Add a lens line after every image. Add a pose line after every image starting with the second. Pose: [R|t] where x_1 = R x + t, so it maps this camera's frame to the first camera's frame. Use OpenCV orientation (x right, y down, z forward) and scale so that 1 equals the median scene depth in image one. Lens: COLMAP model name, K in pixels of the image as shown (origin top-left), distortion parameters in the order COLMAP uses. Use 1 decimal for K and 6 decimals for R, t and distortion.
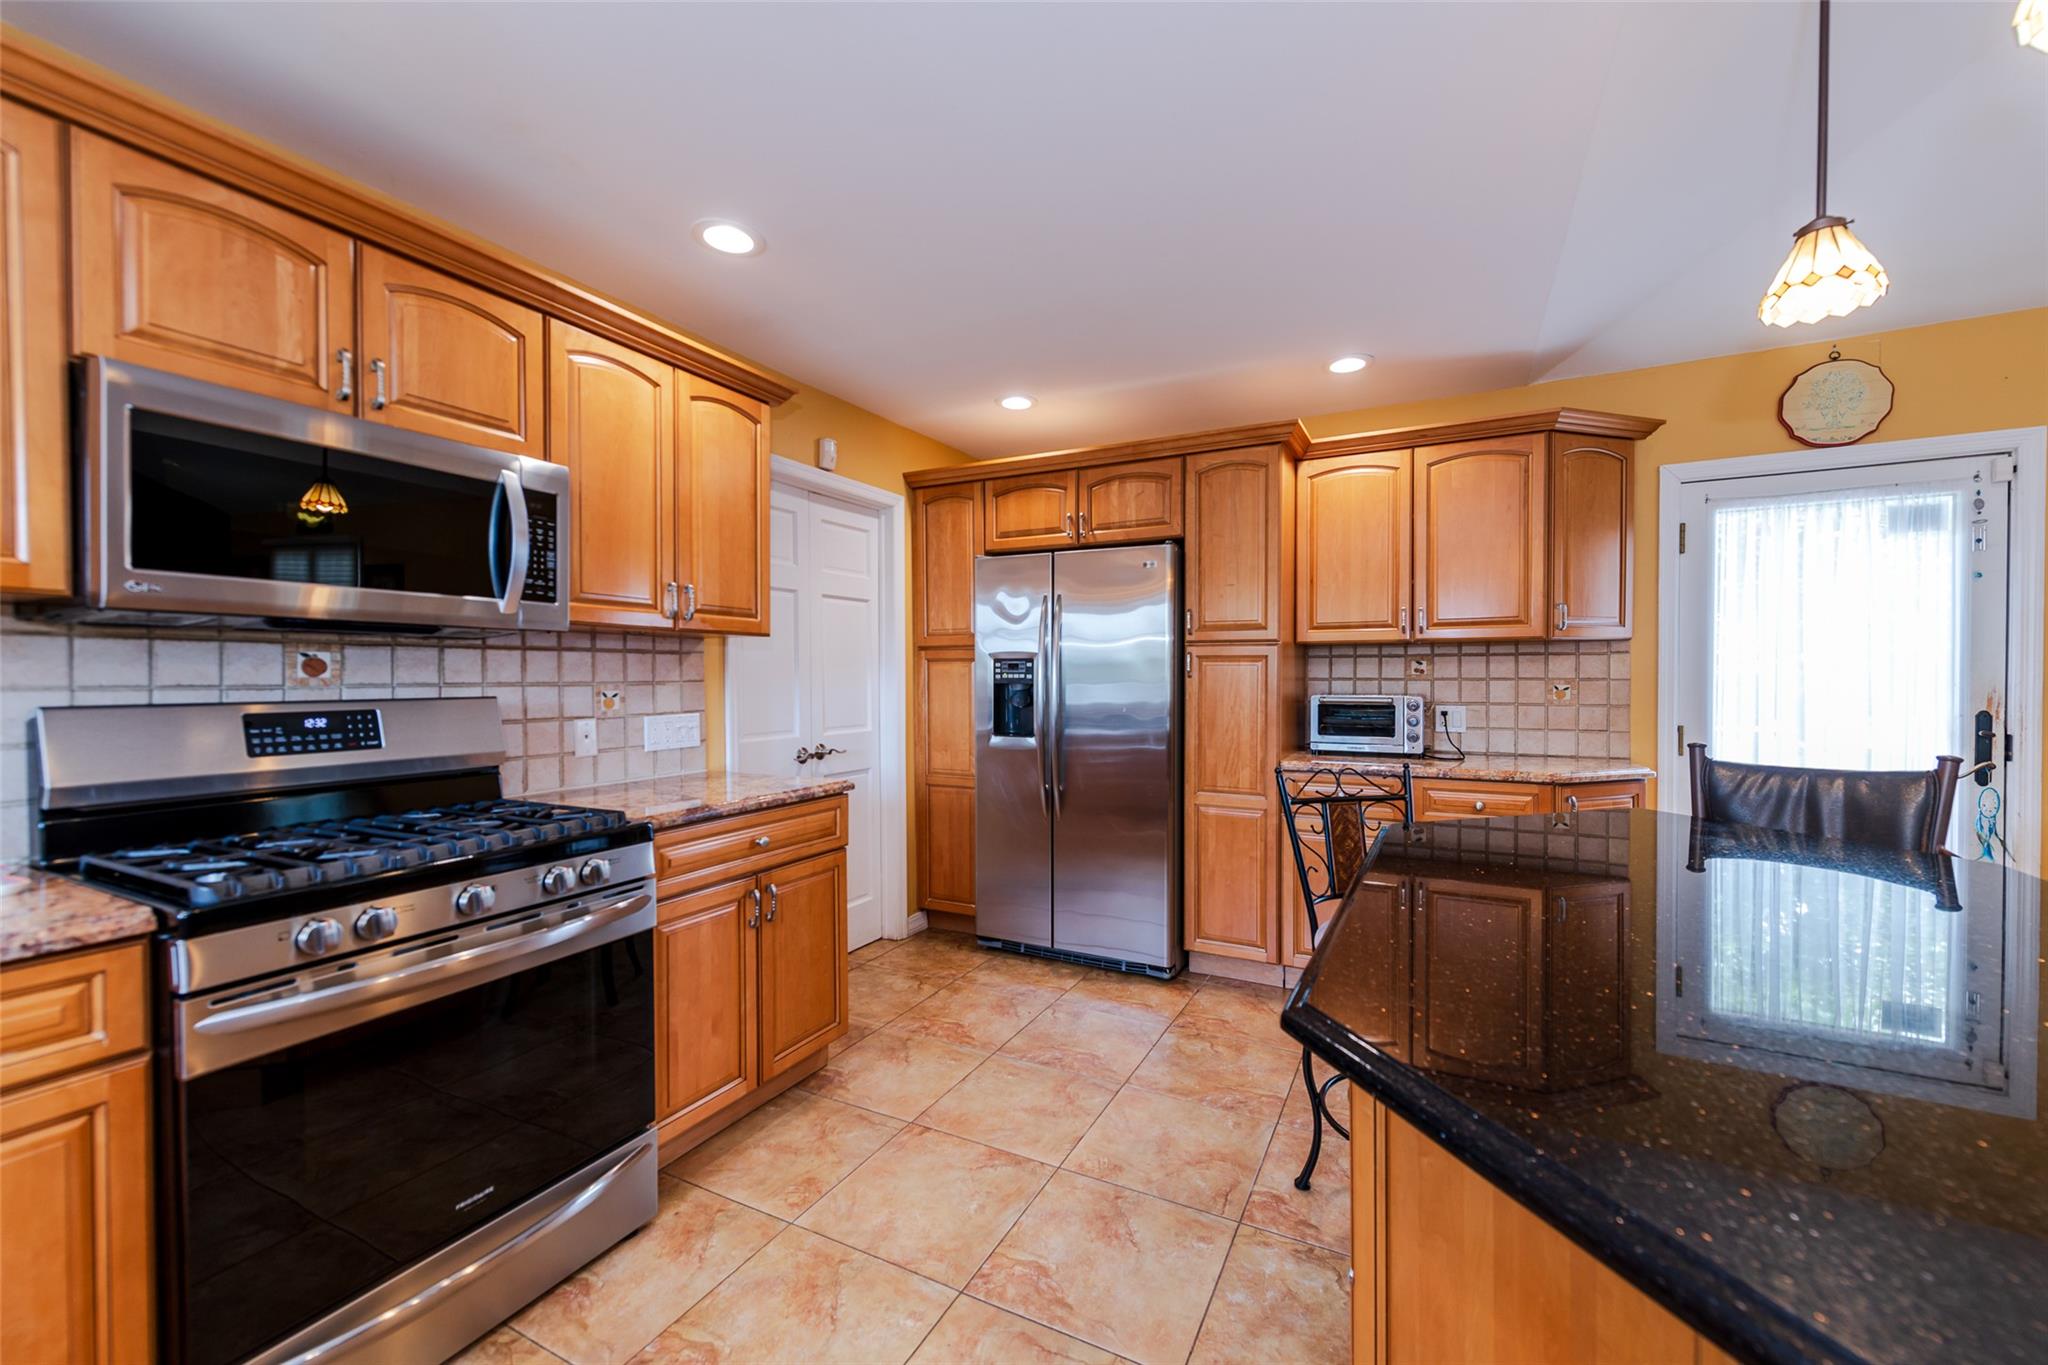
lens RADIAL K [[807.3, 0, 1025.9], [0, 807.3, 686.4], [0, 0, 1]] dist [-0.000392, -0.000125]
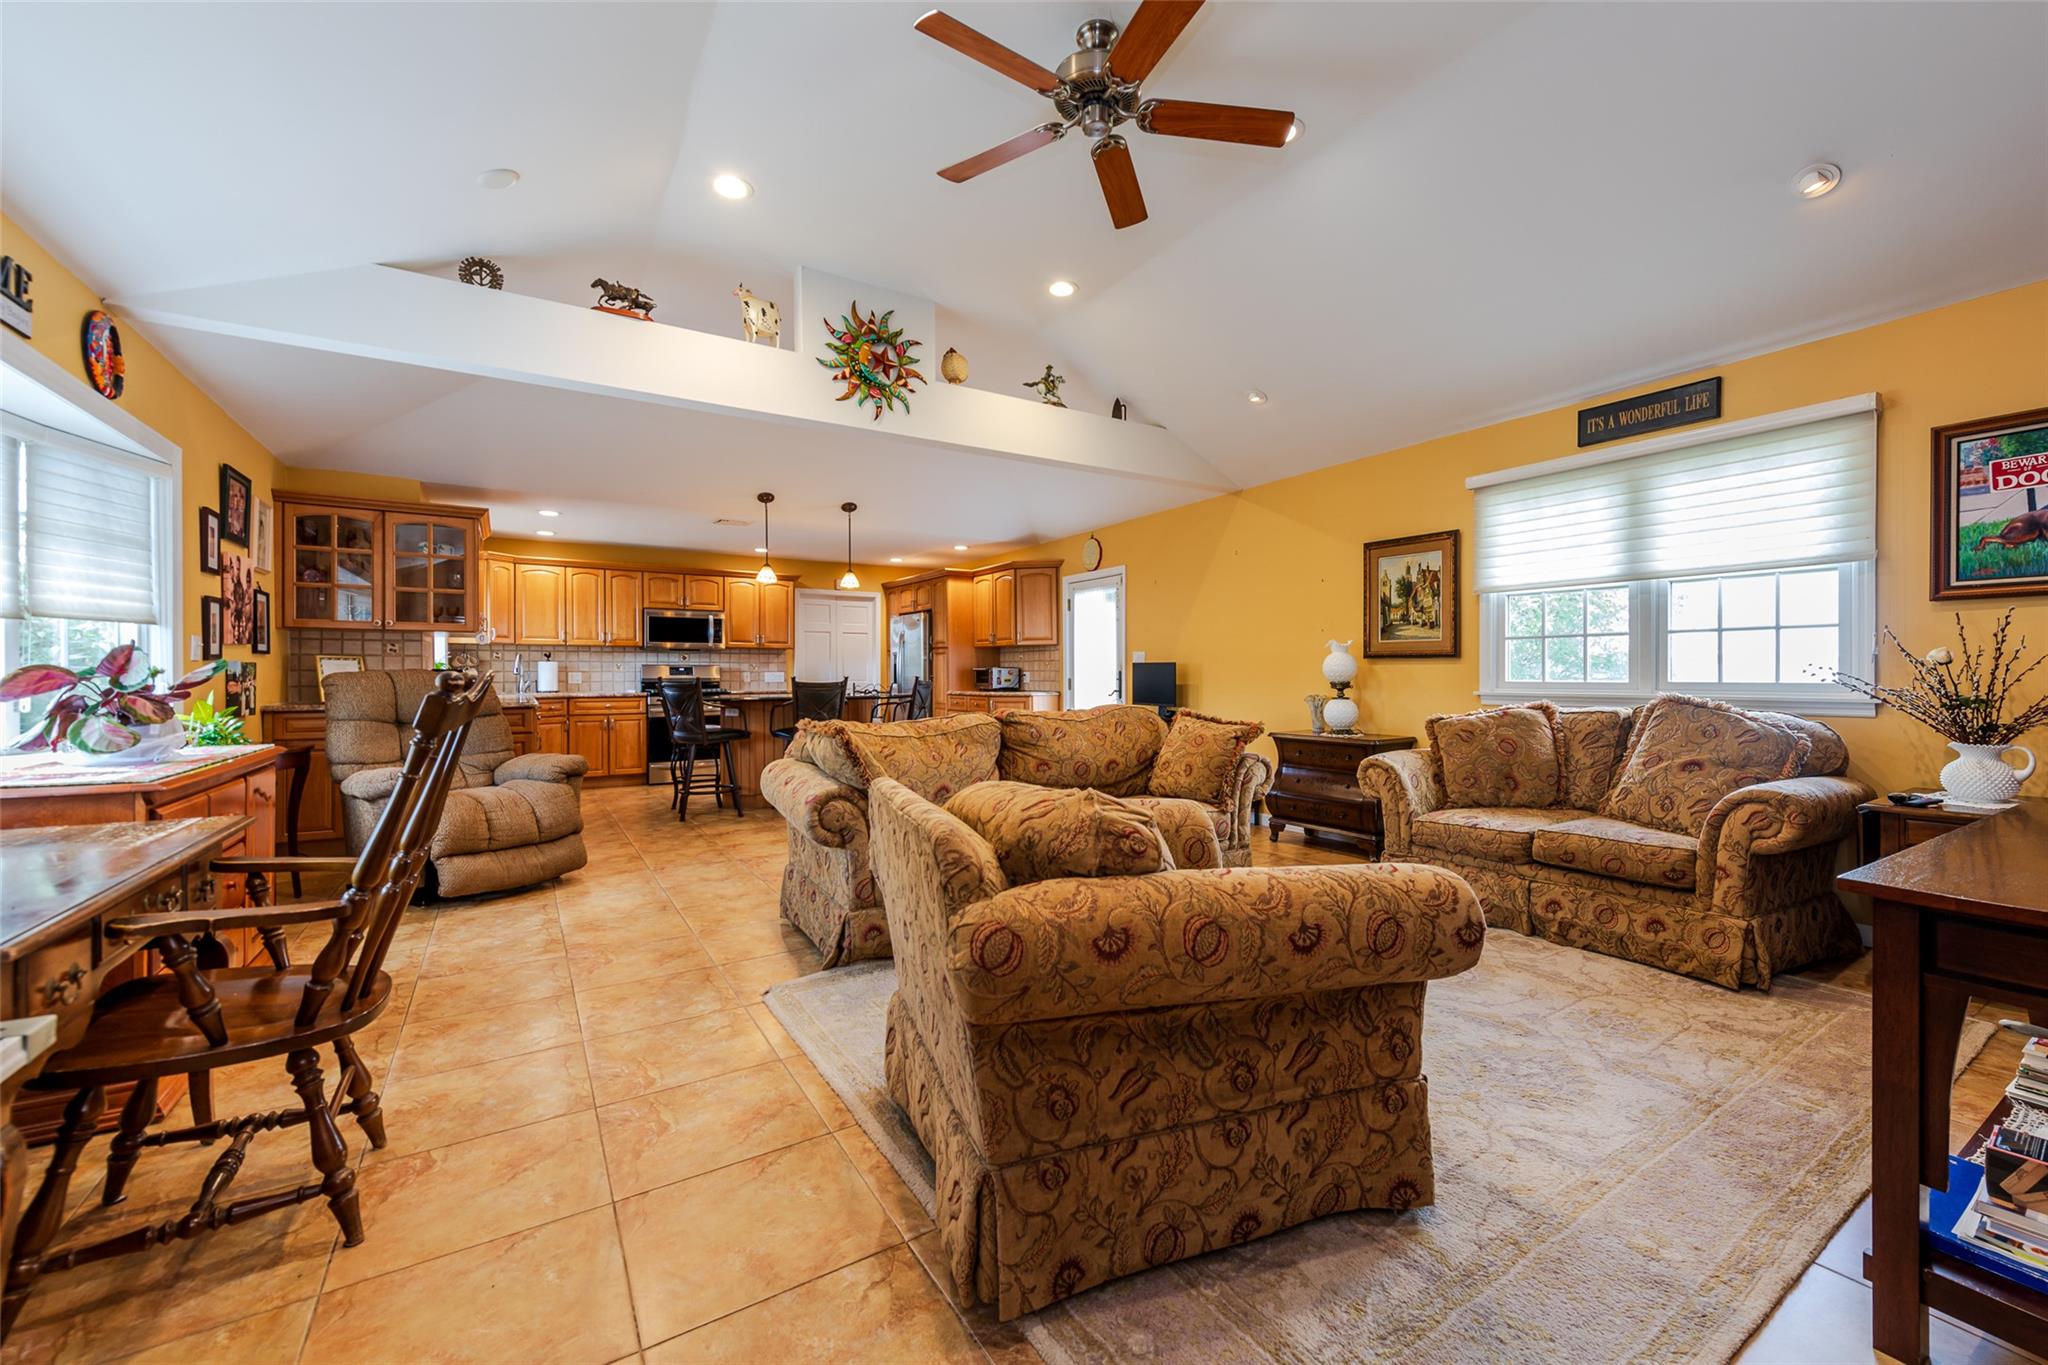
lens RADIAL K [[807.3, 0, 1032.8], [0, 807.3, 679.2], [0, 0, 1]] dist [-0.000392, -0.000125]
pose [[0.867737, 0.004034, -0.497007, 2.518642], [-0.008666, 0.999938, -0.007012, 0.090449], [0.496948, 0.010392, 0.867718, -1.620196]]
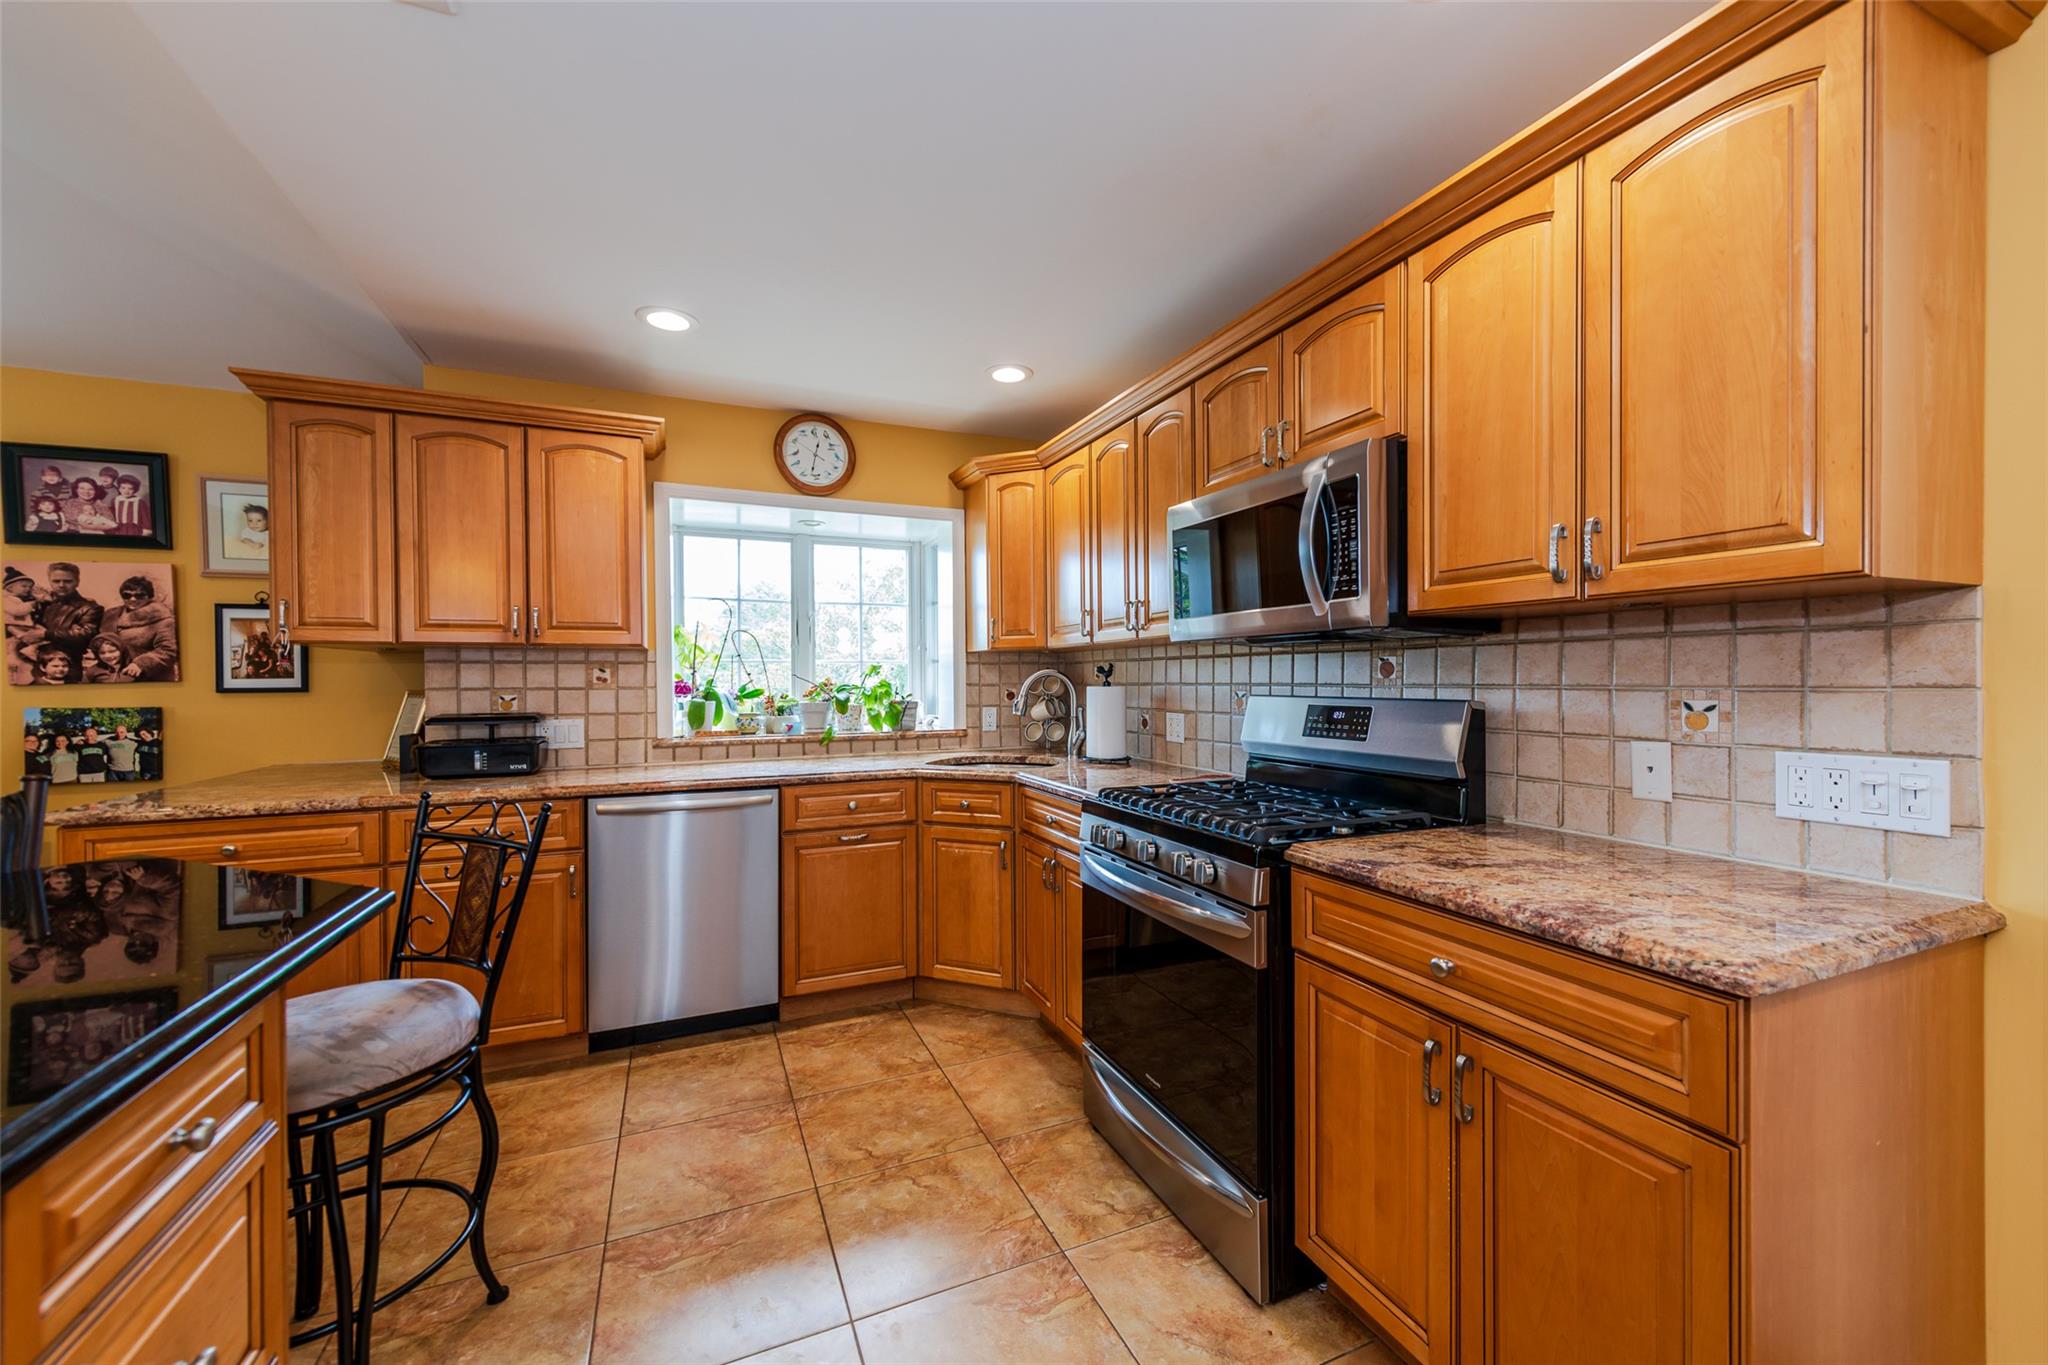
lens RADIAL K [[807.3, 0, 1030.4], [0, 807.3, 682.5], [0, 0, 1]] dist [-0.000392, -0.000125]
pose [[-0.635194, 0.013991, -0.772226, 0.279663], [0.000543, 0.999844, 0.017668, -0.019716], [0.772353, 0.010803, -0.635102, 1.054763]]
